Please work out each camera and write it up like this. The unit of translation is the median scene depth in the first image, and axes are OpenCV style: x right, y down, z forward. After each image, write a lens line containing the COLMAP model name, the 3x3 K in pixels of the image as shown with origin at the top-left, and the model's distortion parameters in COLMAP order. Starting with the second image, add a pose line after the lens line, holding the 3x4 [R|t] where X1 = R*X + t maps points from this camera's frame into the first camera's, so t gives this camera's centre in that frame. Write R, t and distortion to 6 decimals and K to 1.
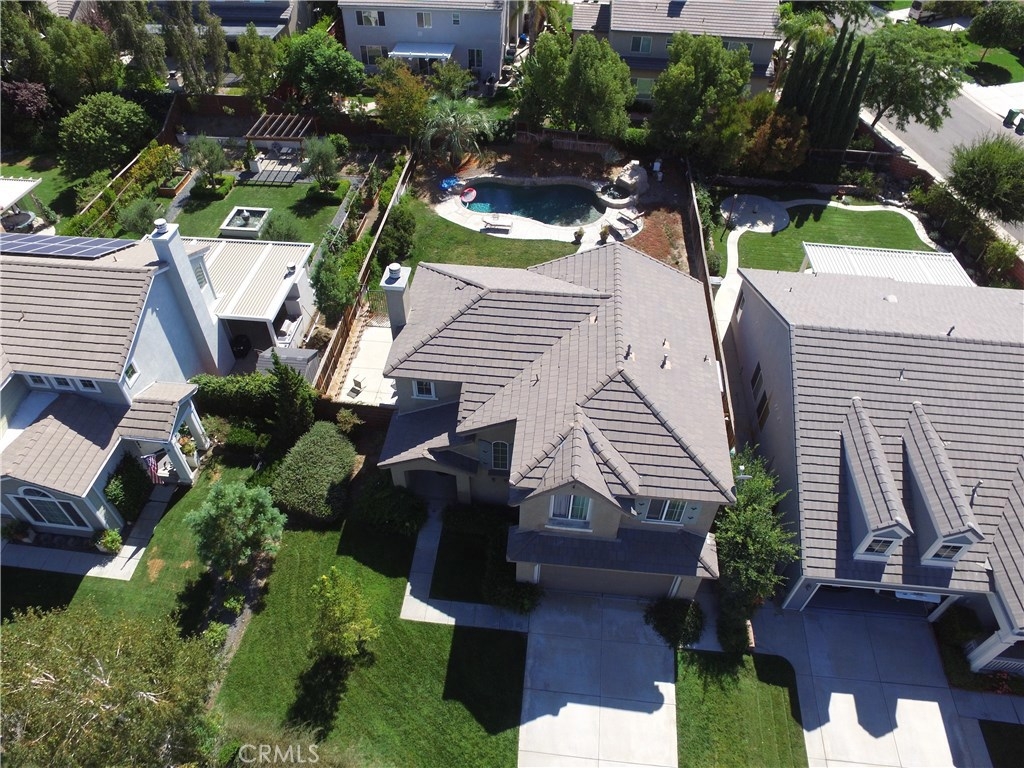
lens RADIAL K [[690.8, 0, 506.8], [0, 690.8, 391.8], [0, 0, 1]] dist [-0.123312, 0.094082]
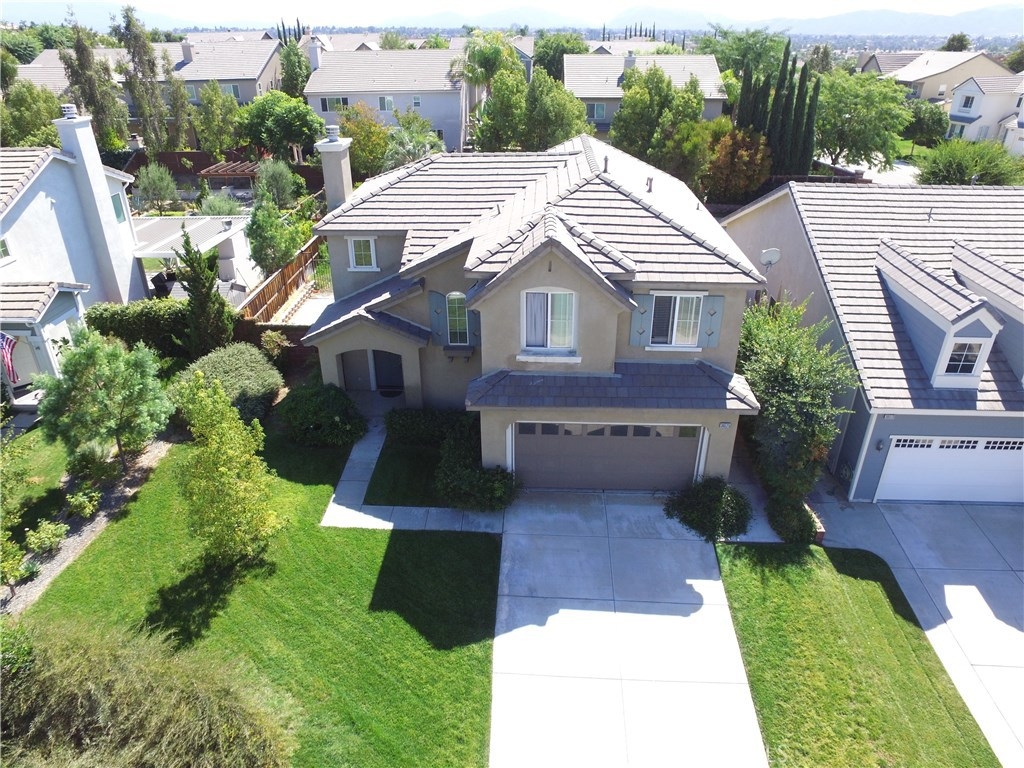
lens RADIAL K [[690.8, 0, 506.8], [0, 690.8, 391.8], [0, 0, 1]] dist [-0.123312, 0.094082]
pose [[0.998589, -0.036759, 0.038335, 0.014318], [0.046730, 0.951120, -0.305265, 0.429857], [-0.025240, 0.306625, 0.951496, 0.287000]]
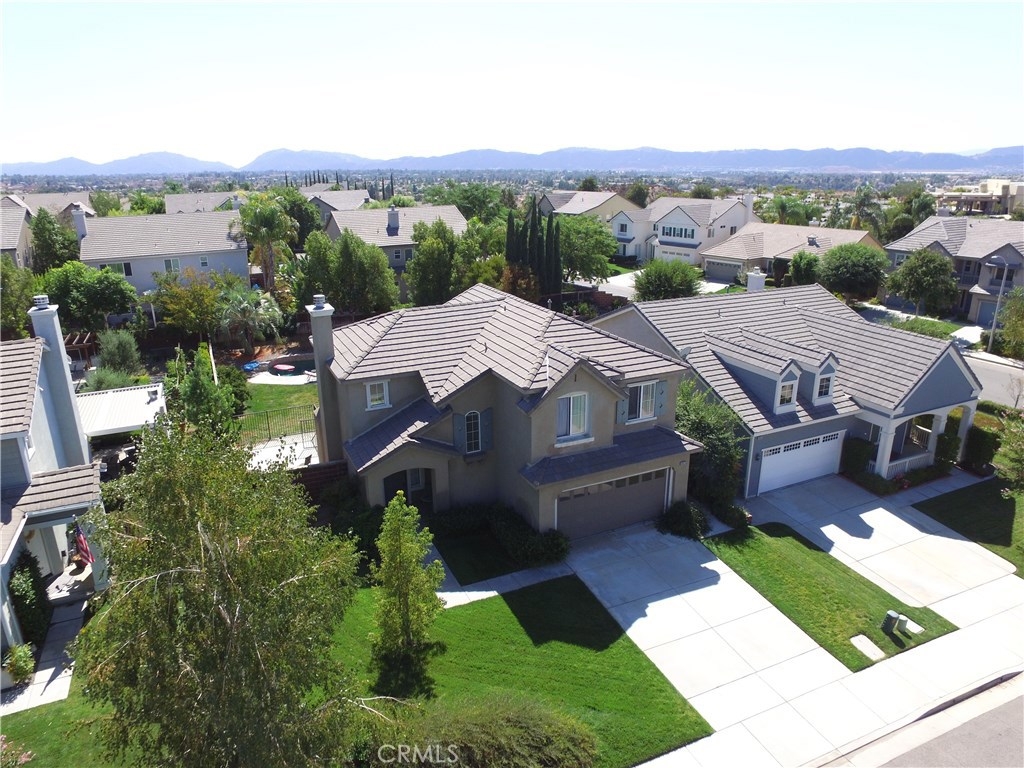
lens RADIAL K [[690.8, 0, 506.8], [0, 690.8, 391.8], [0, 0, 1]] dist [-0.123312, 0.094082]
pose [[0.858849, -0.177492, 0.480494, -0.461912], [0.381439, 0.847700, -0.368658, 0.453180], [-0.341881, 0.499901, 0.795749, 0.148957]]
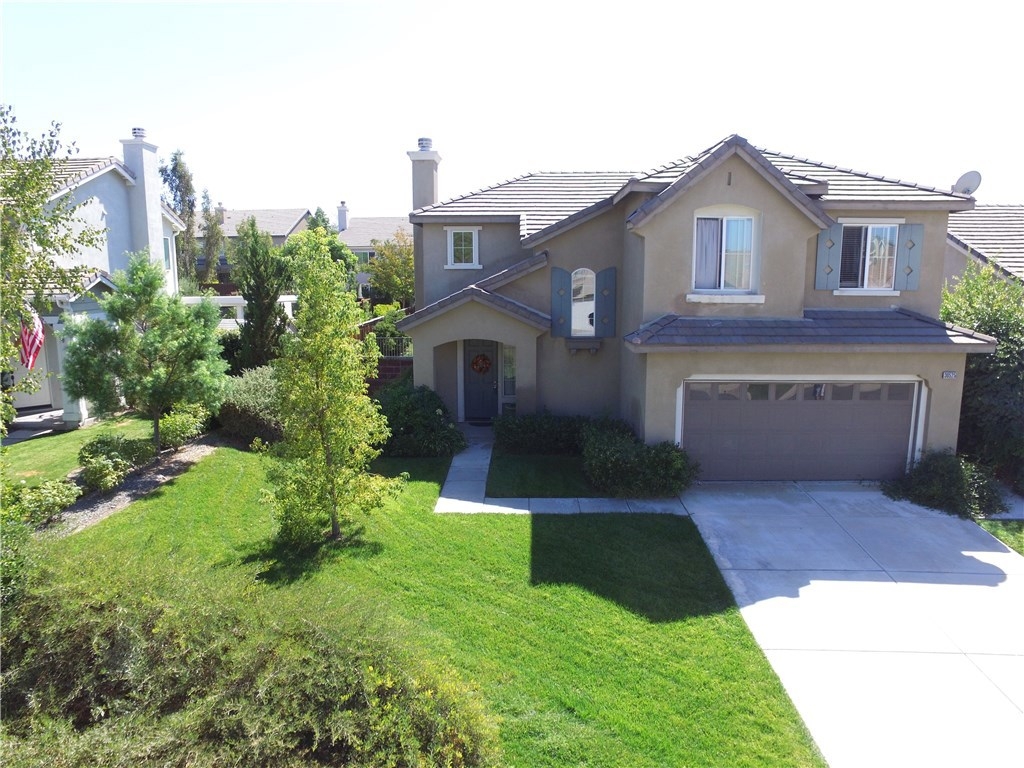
lens RADIAL K [[690.8, 0, 506.8], [0, 690.8, 391.8], [0, 0, 1]] dist [-0.123312, 0.094082]
pose [[0.996619, -0.020597, 0.079539, -0.142498], [0.064035, 0.801273, -0.594862, 0.572305], [-0.051481, 0.597944, 0.799883, 0.544644]]
